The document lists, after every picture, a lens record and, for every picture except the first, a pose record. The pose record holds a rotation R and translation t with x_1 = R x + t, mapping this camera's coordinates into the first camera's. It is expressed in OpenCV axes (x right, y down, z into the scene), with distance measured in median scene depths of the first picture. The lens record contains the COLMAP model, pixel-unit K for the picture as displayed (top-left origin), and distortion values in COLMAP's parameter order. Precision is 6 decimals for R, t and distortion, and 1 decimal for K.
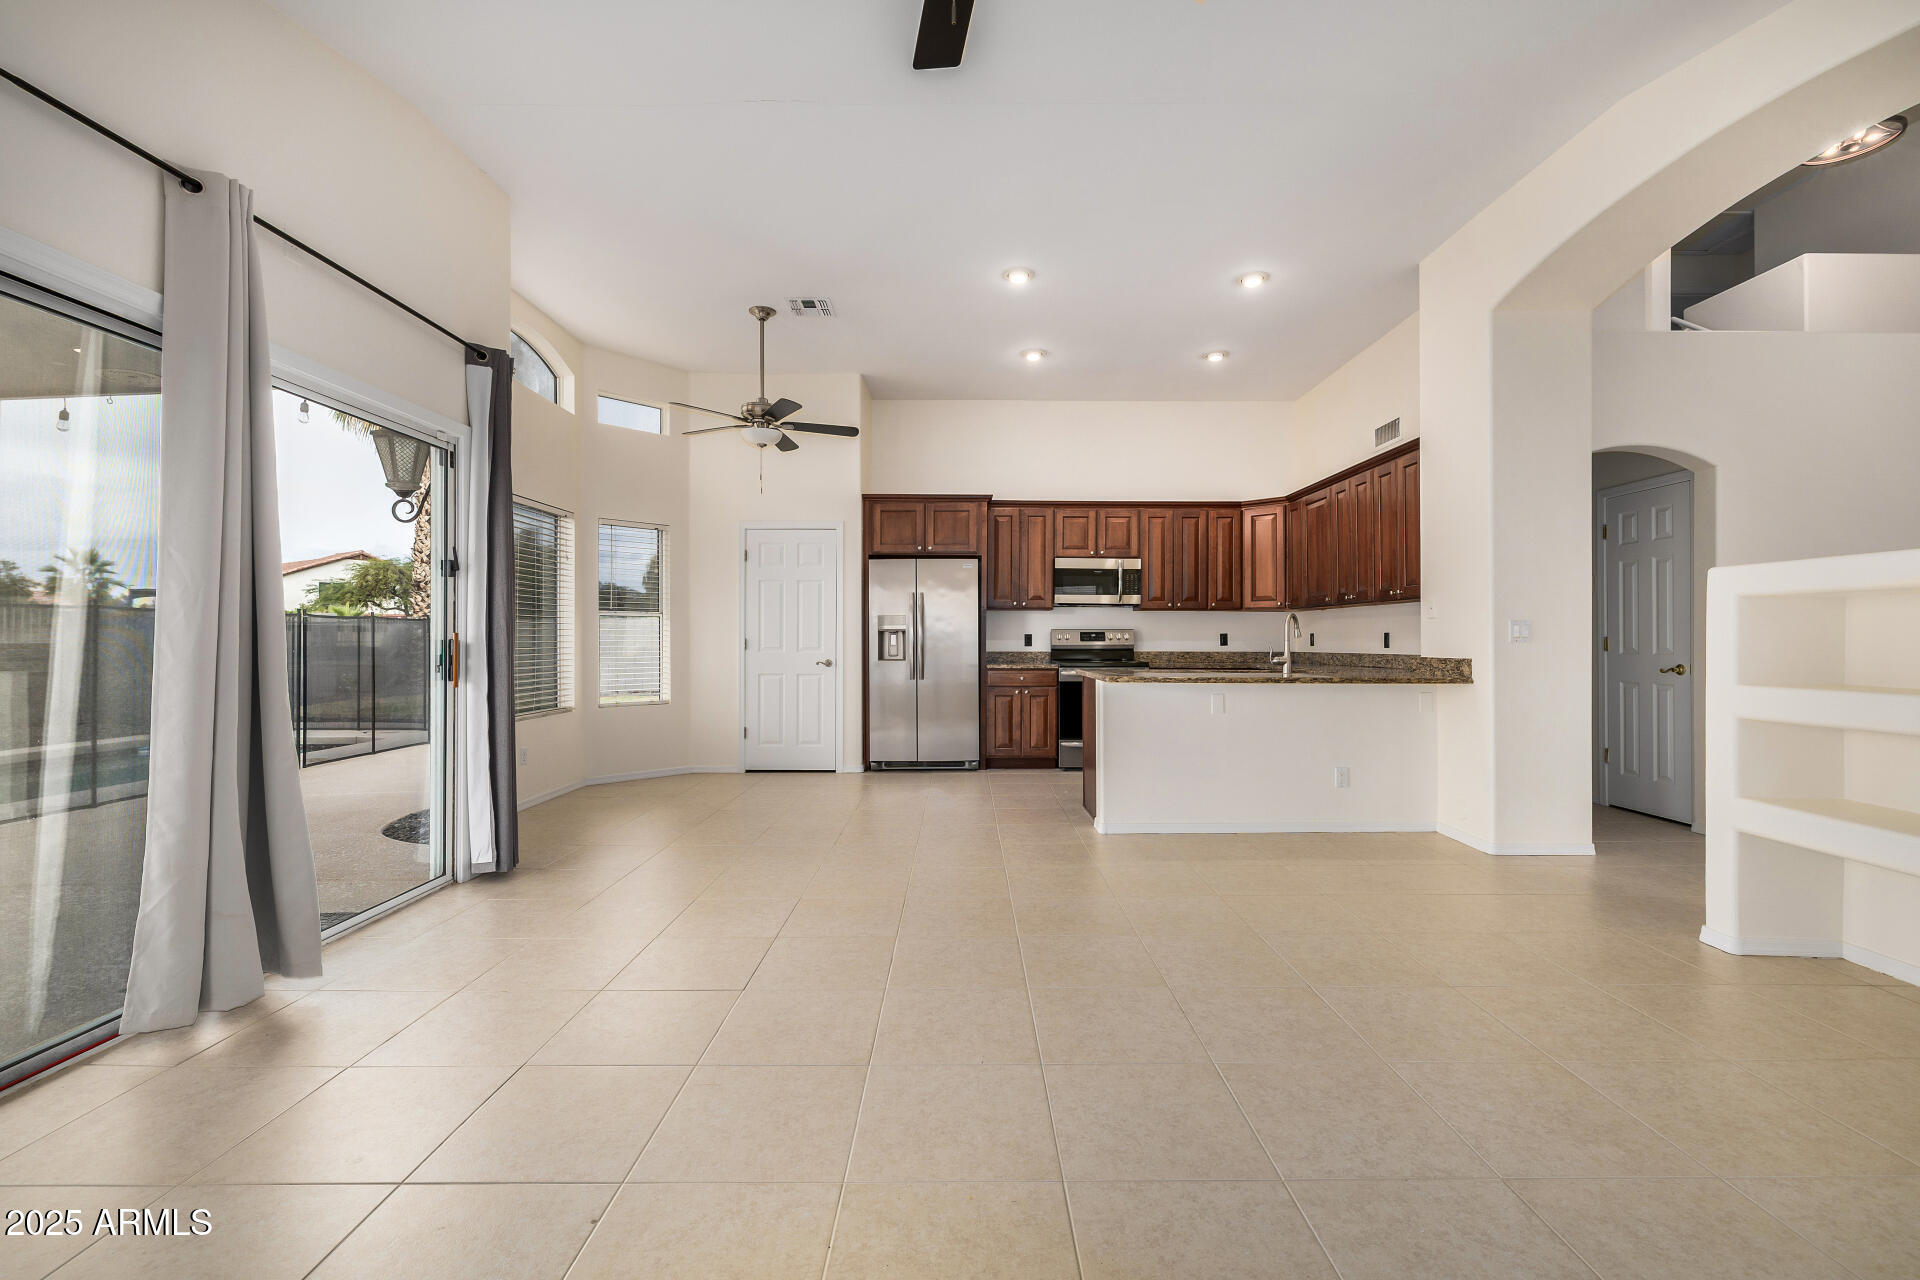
lens RADIAL K [[821.3, 0, 955.0], [0, 821.3, 633.2], [0, 0, 1]] dist [0.000344, 0.000001]
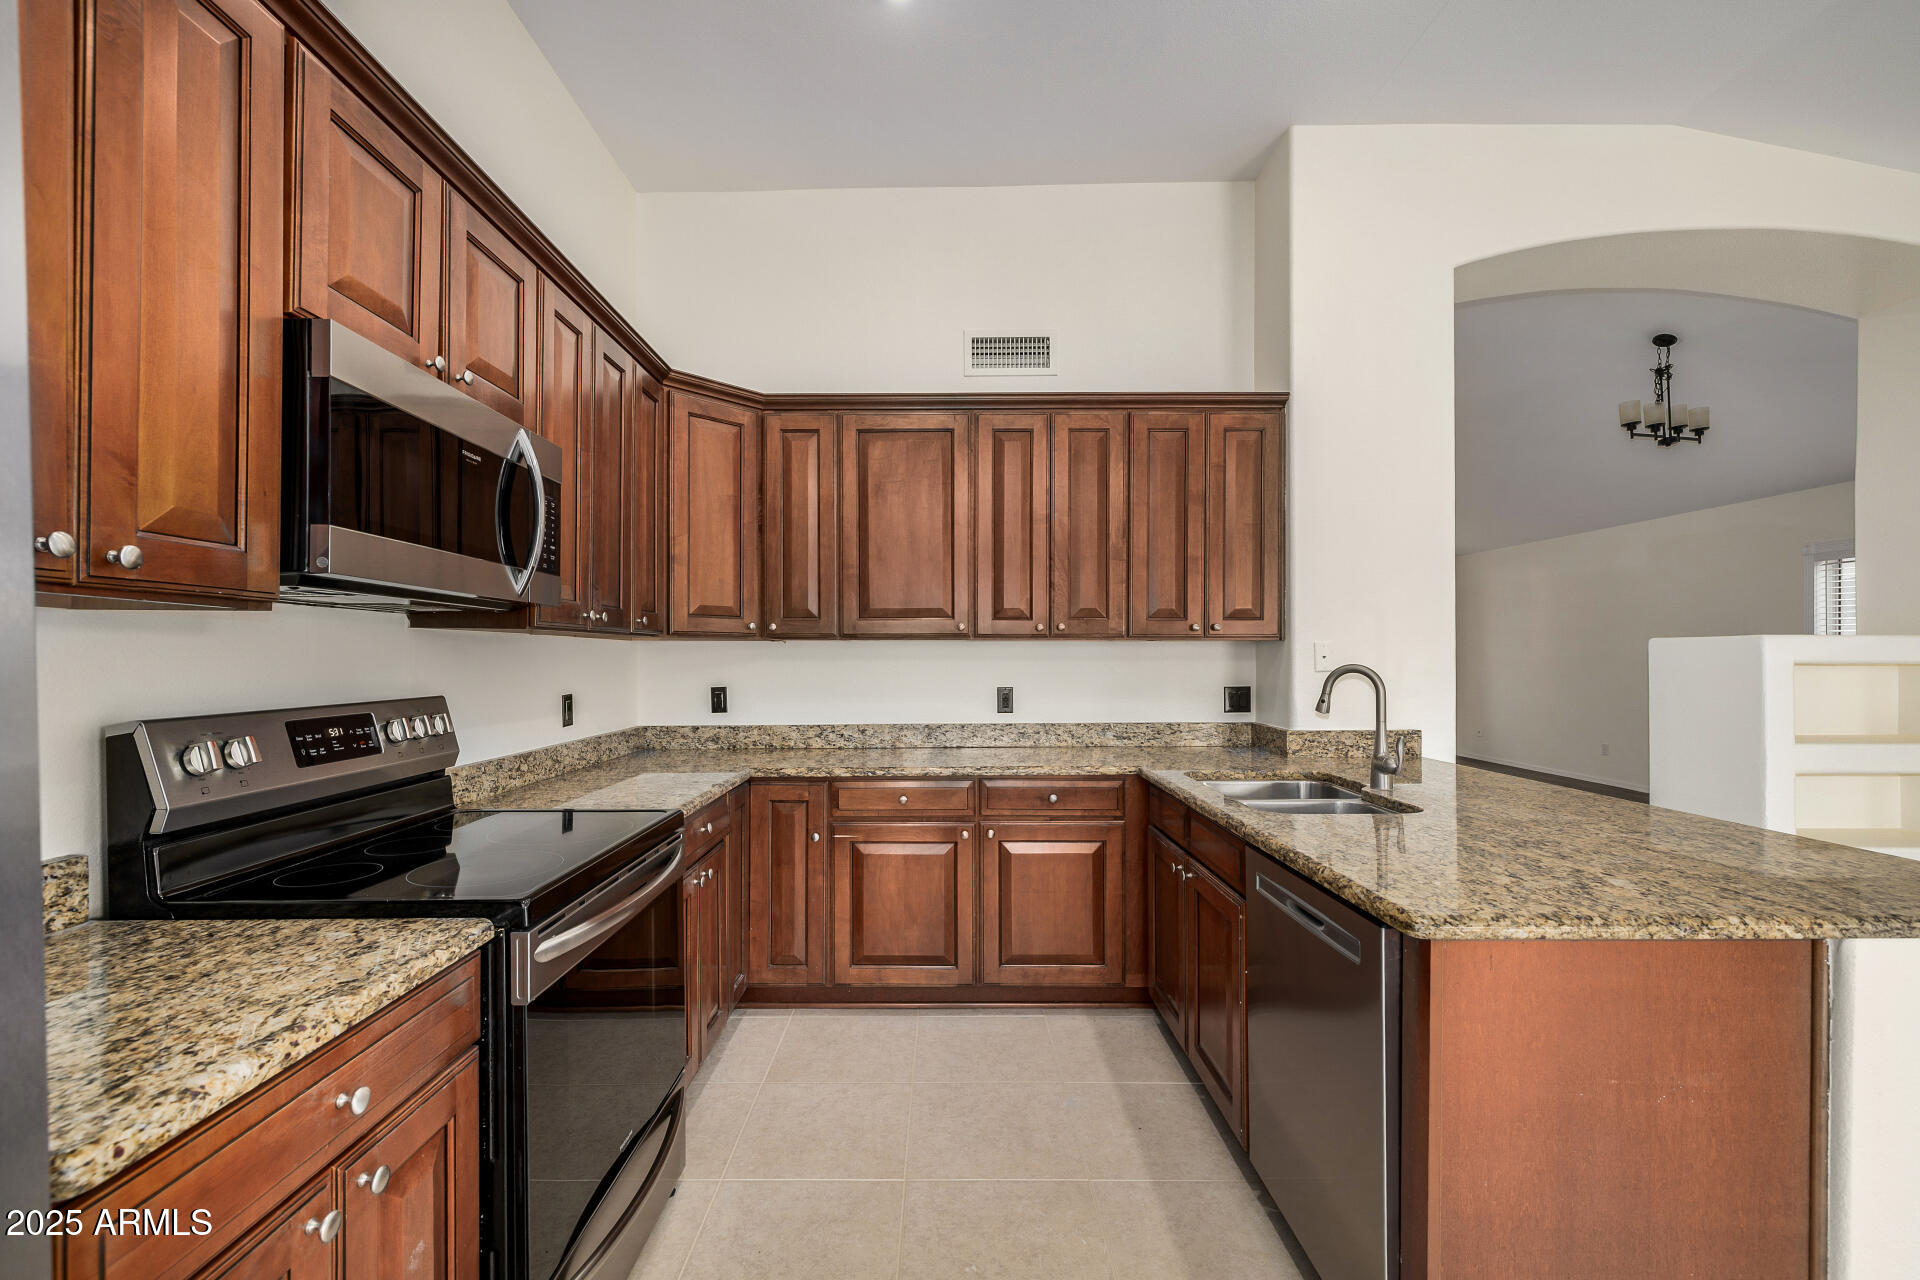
lens RADIAL K [[821.3, 0, 956.3], [0, 821.3, 645.1], [0, 0, 1]] dist [0.000344, 0.000001]
pose [[-0.017494, 0.009800, 0.999799, -0.058907], [-0.003034, 0.999947, -0.009855, -0.020836], [-0.999842, -0.003206, -0.017463, 0.895652]]
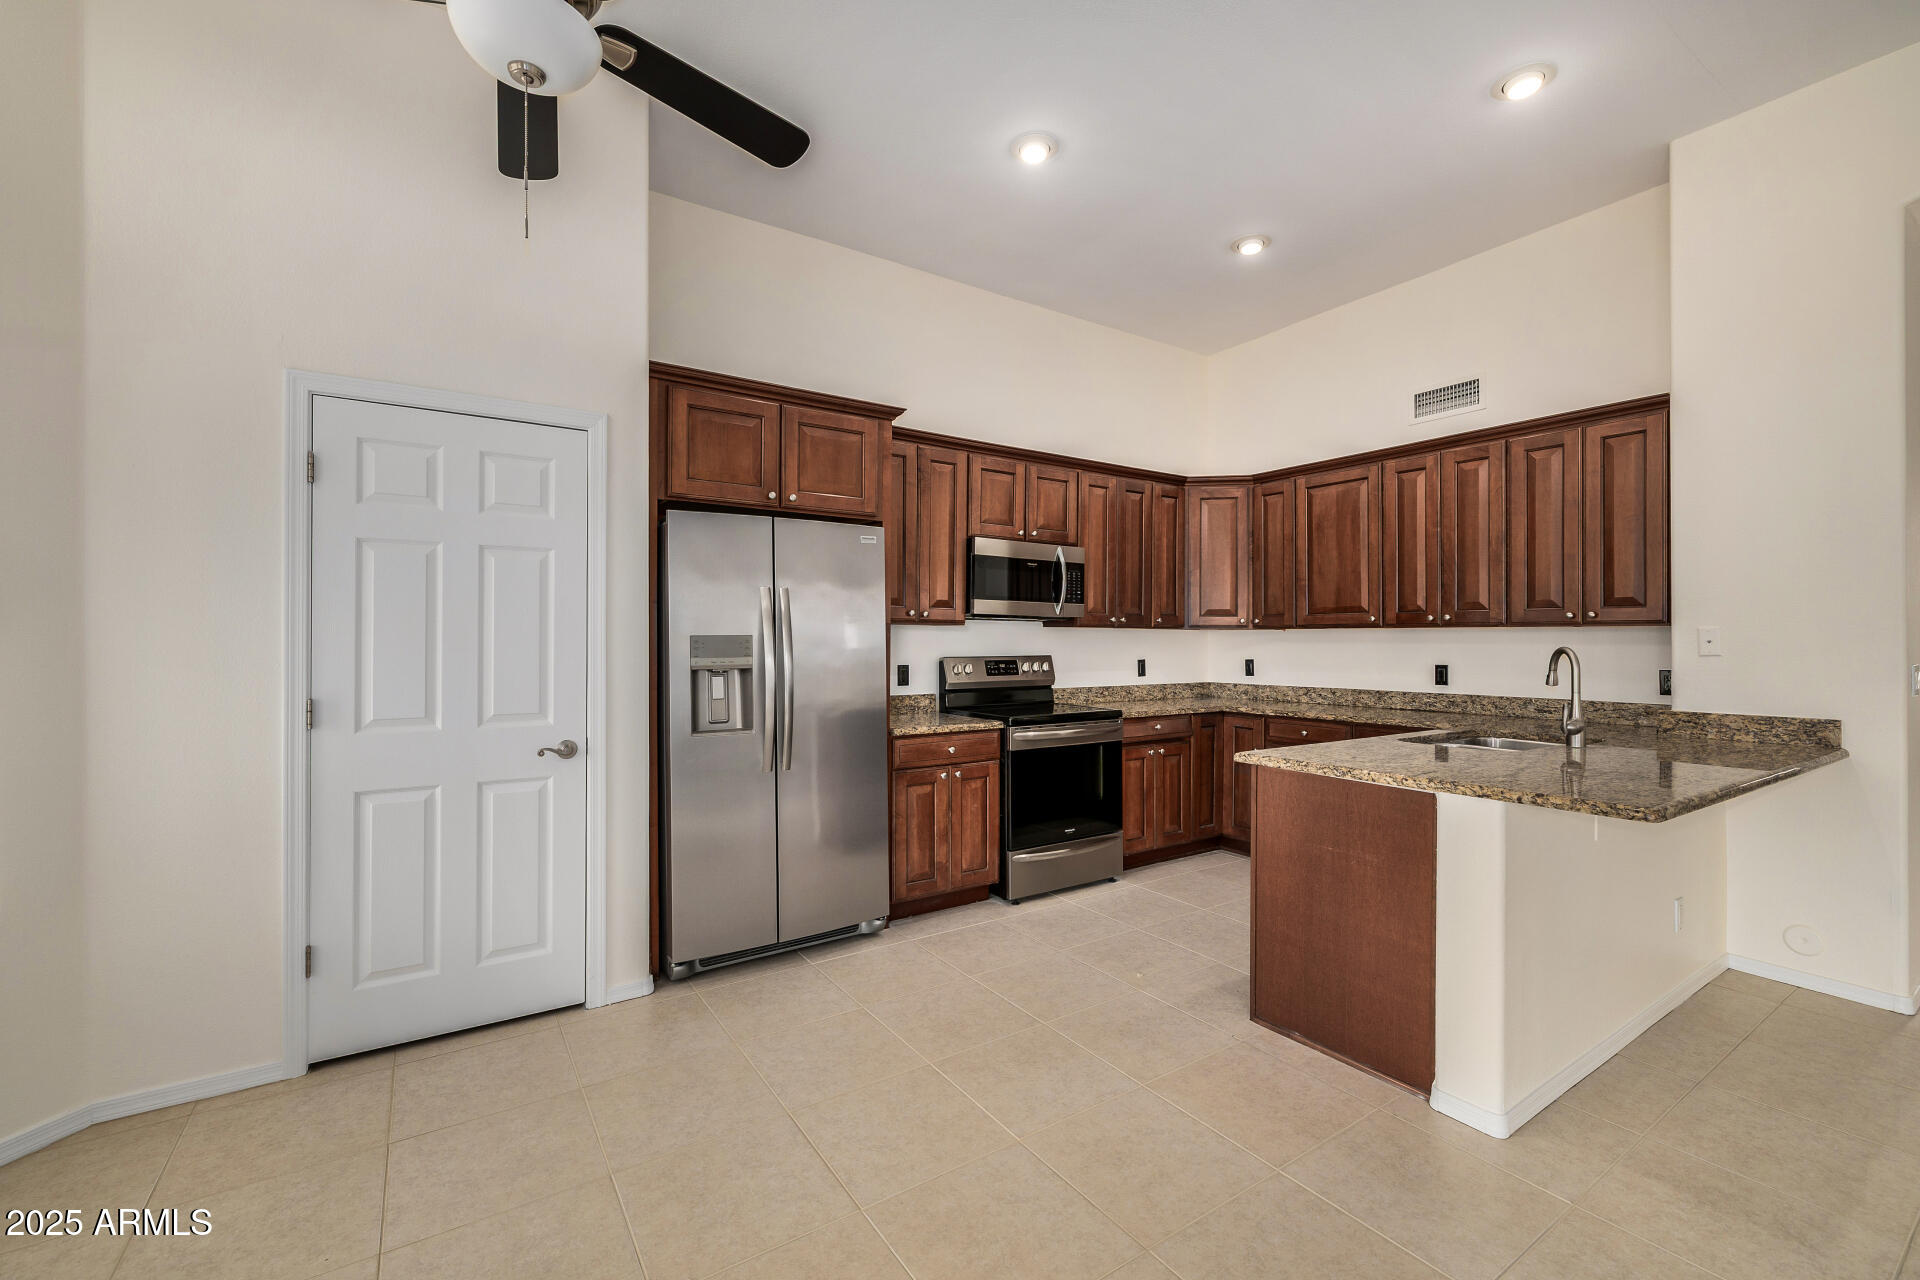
lens RADIAL K [[821.3, 0, 969.7], [0, 821.3, 638.5], [0, 0, 1]] dist [0.000344, 0.000001]
pose [[0.820875, 0.000603, 0.571108, -0.222770], [-0.002881, 0.999991, 0.003085, -0.021636], [-0.571101, -0.004178, 0.820869, 0.537685]]
